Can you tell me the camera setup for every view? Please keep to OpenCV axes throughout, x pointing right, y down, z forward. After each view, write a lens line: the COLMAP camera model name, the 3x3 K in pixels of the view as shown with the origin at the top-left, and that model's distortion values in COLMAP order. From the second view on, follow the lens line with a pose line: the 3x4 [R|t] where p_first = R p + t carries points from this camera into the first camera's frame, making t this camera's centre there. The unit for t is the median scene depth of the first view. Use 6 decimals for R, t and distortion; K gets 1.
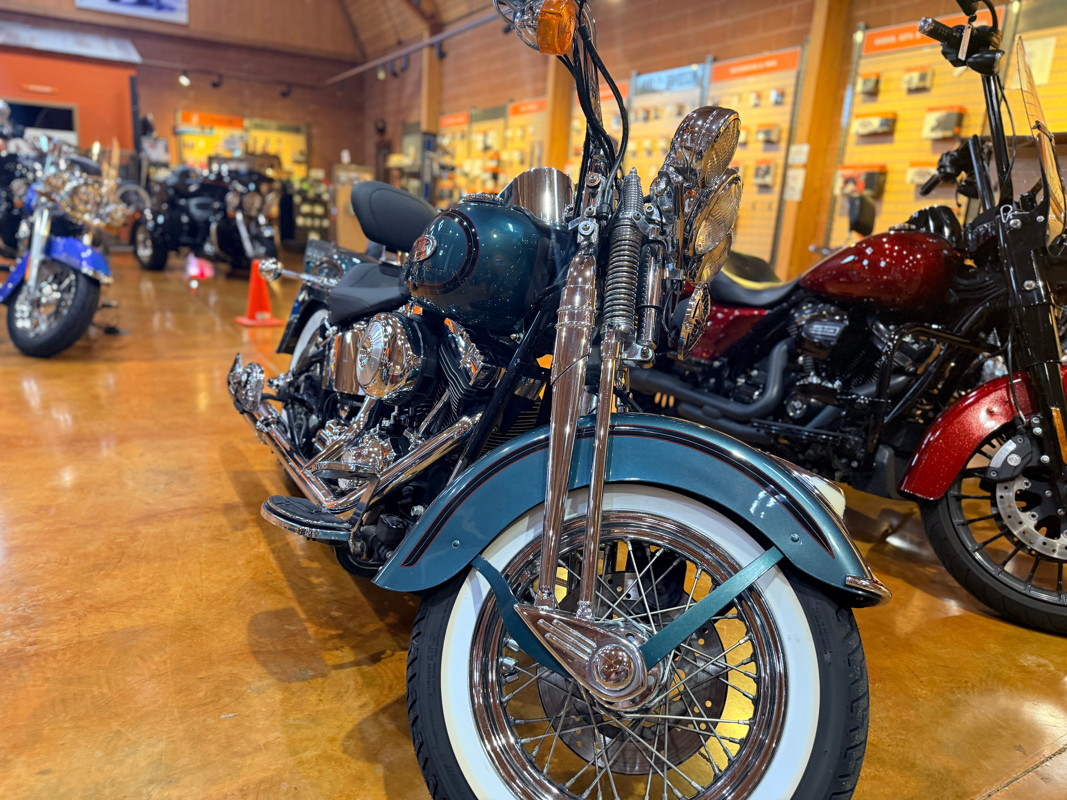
lens RADIAL K [[811.6, 0, 557.5], [0, 811.6, 399.0], [0, 0, 1]] dist [0.054142, -0.056780]
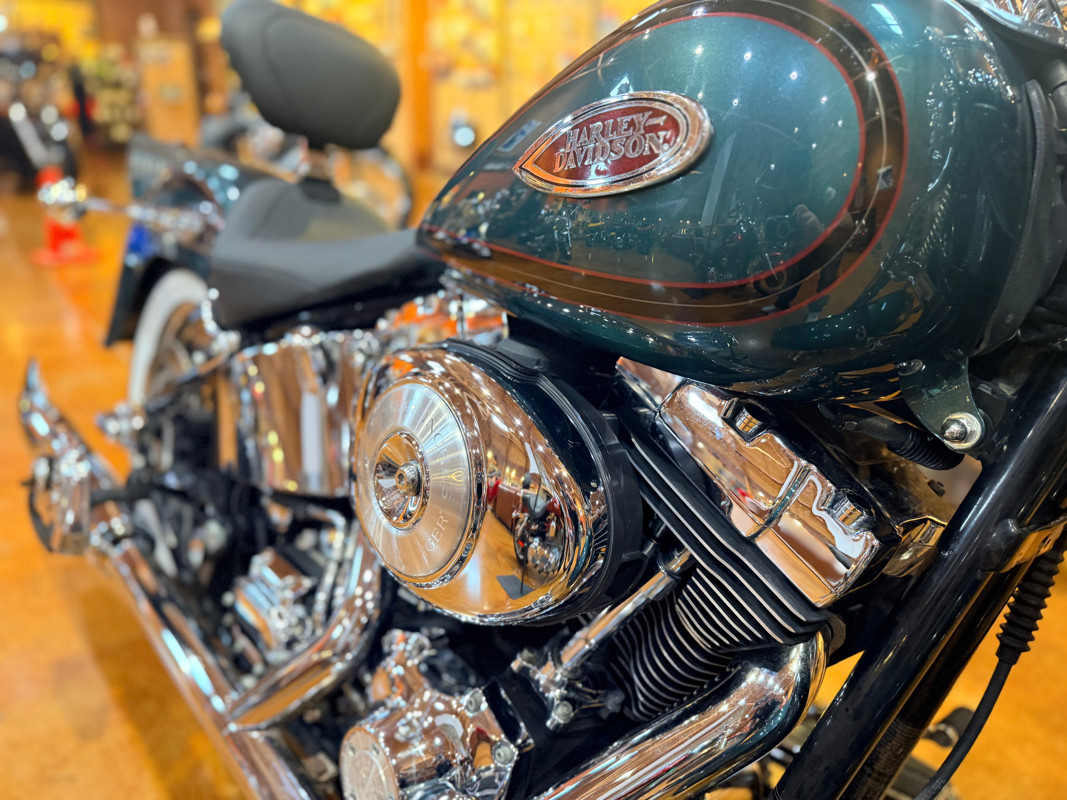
lens RADIAL K [[811.6, 0, 557.5], [0, 811.6, 399.0], [0, 0, 1]] dist [0.054142, -0.056780]
pose [[0.981032, -0.119983, 0.152249, -0.115737], [0.096598, 0.983546, 0.152664, -0.073096], [-0.168061, -0.135061, 0.976480, 0.352863]]
